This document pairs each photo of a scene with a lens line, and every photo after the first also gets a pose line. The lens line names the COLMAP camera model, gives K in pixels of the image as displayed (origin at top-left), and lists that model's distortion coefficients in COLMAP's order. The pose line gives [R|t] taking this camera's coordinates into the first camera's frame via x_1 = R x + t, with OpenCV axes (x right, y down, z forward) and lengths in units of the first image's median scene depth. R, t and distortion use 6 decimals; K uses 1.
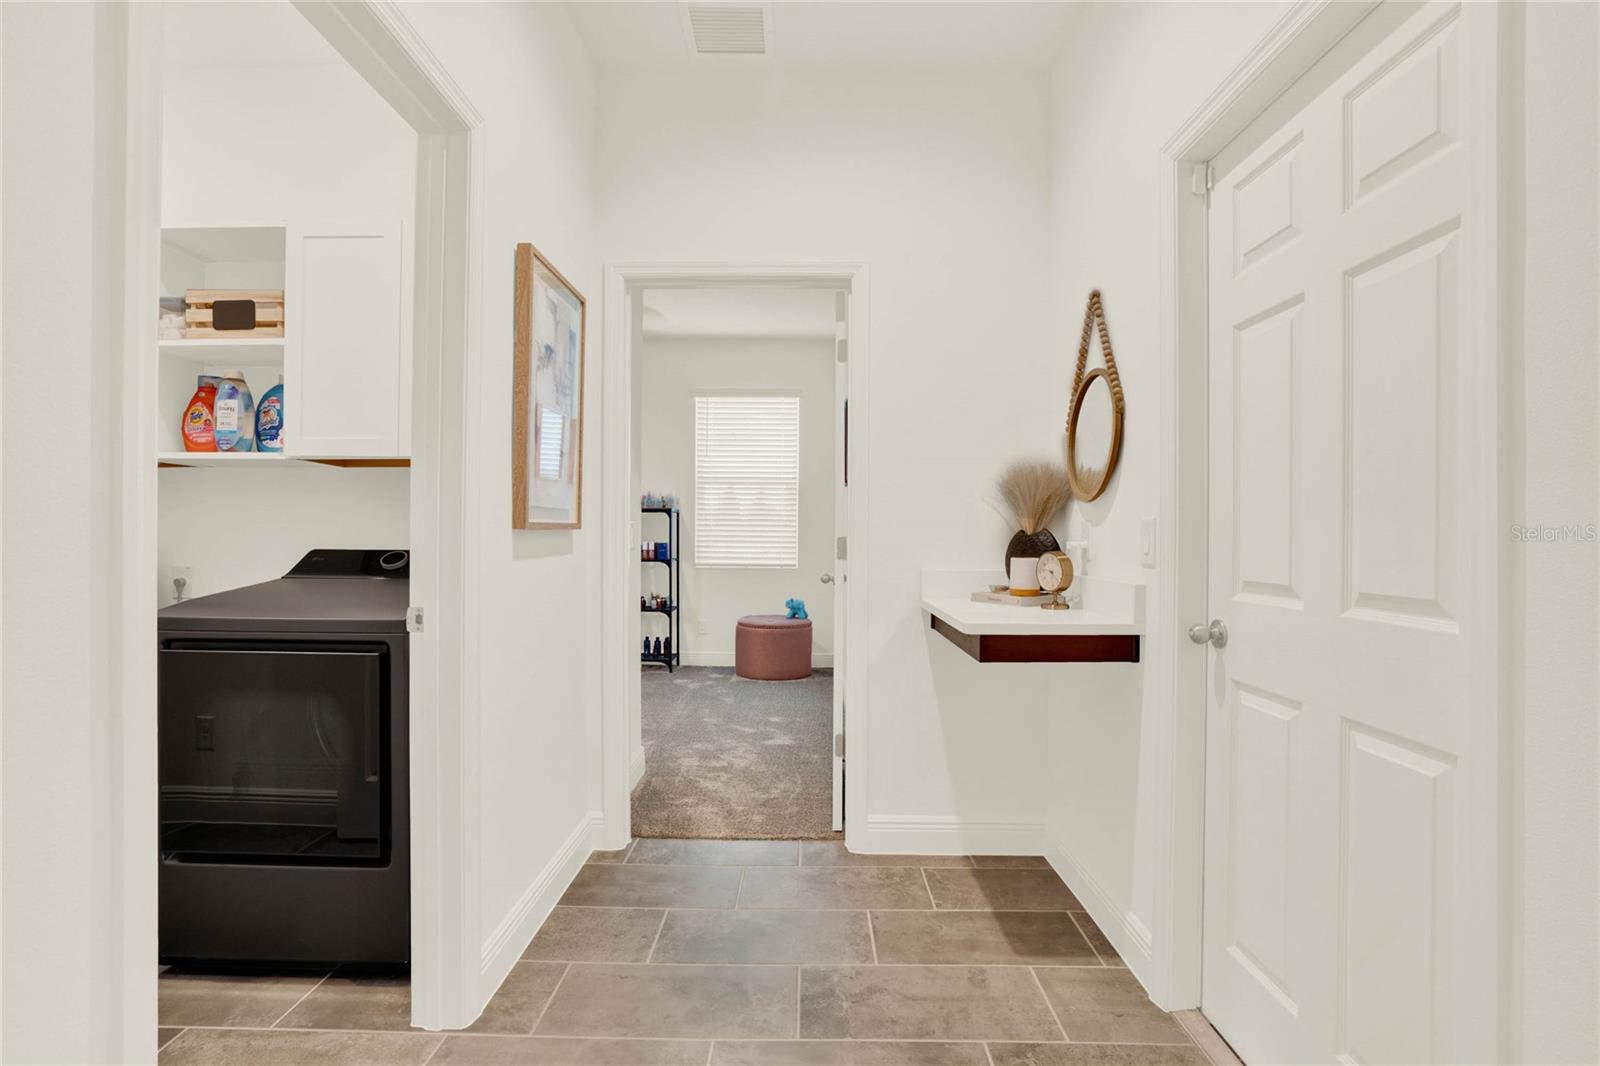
lens RADIAL K [[772.1, 0, 800.0], [0, 772.1, 533.0], [0, 0, 1]] dist [-0.052797, 0.020716]
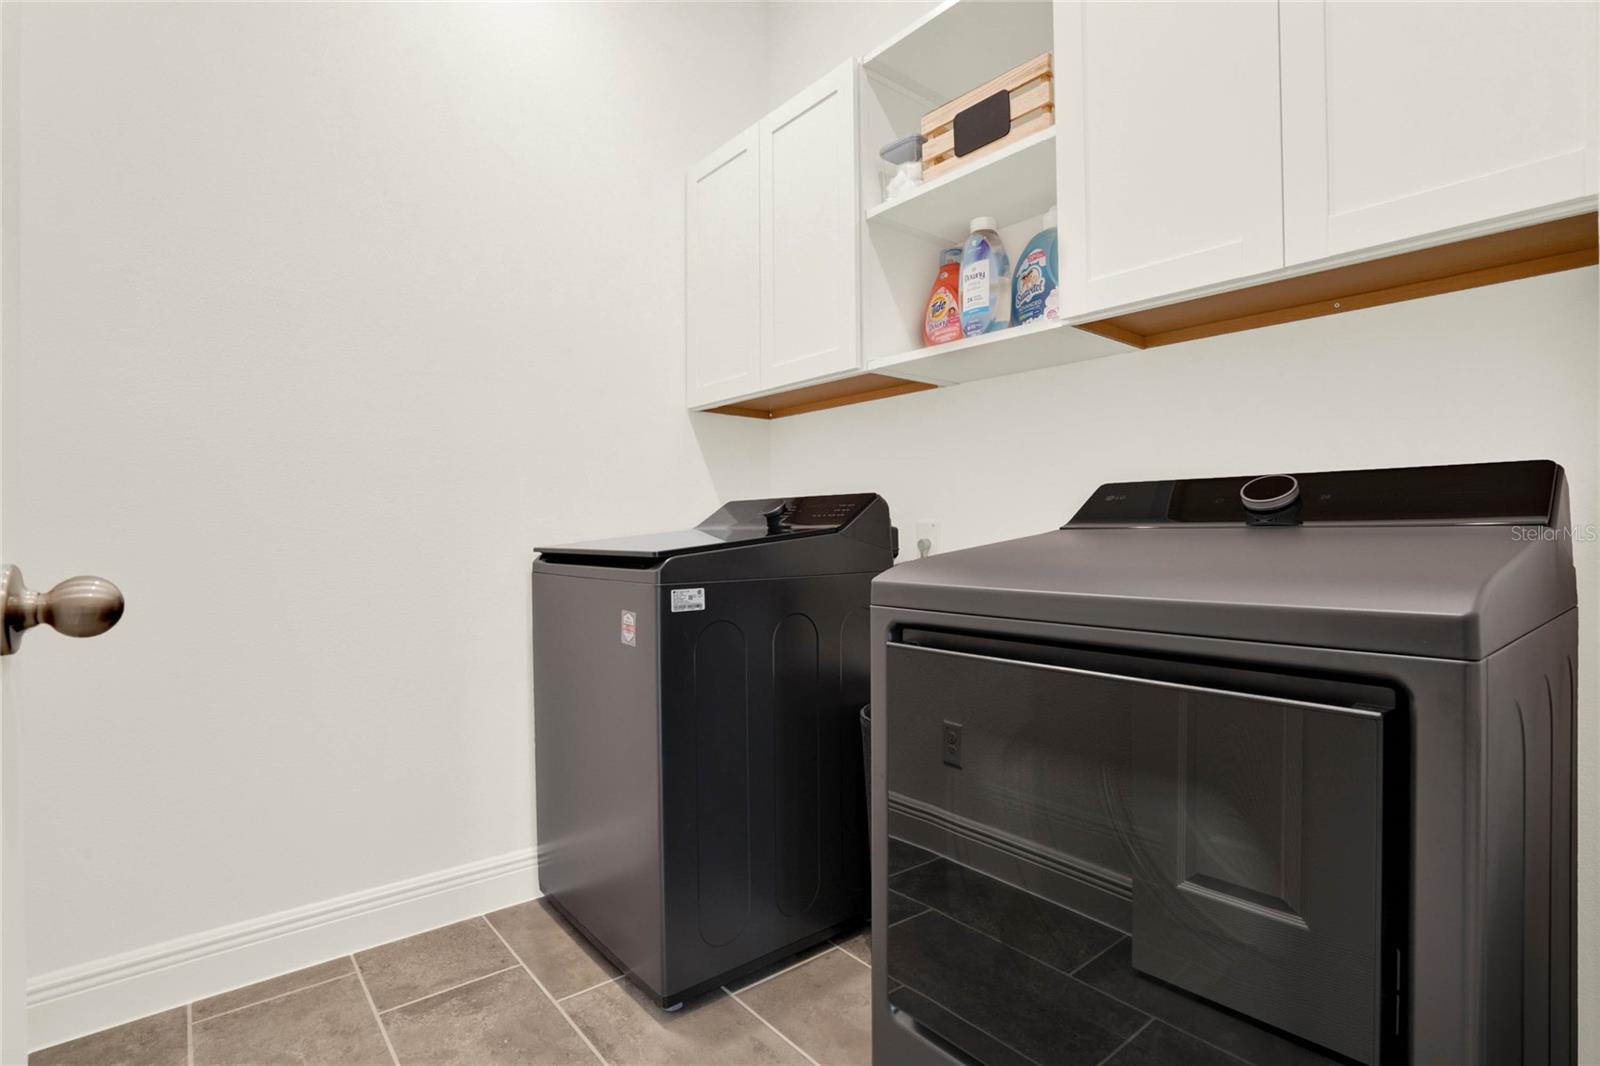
lens RADIAL K [[772.1, 0, 800.0], [0, 772.1, 533.0], [0, 0, 1]] dist [-0.052797, 0.020716]
pose [[0.653130, -0.004447, -0.757233, -0.350020], [0.013260, 0.999897, 0.005565, 0.054449], [0.757129, -0.013676, 0.653122, 0.436997]]
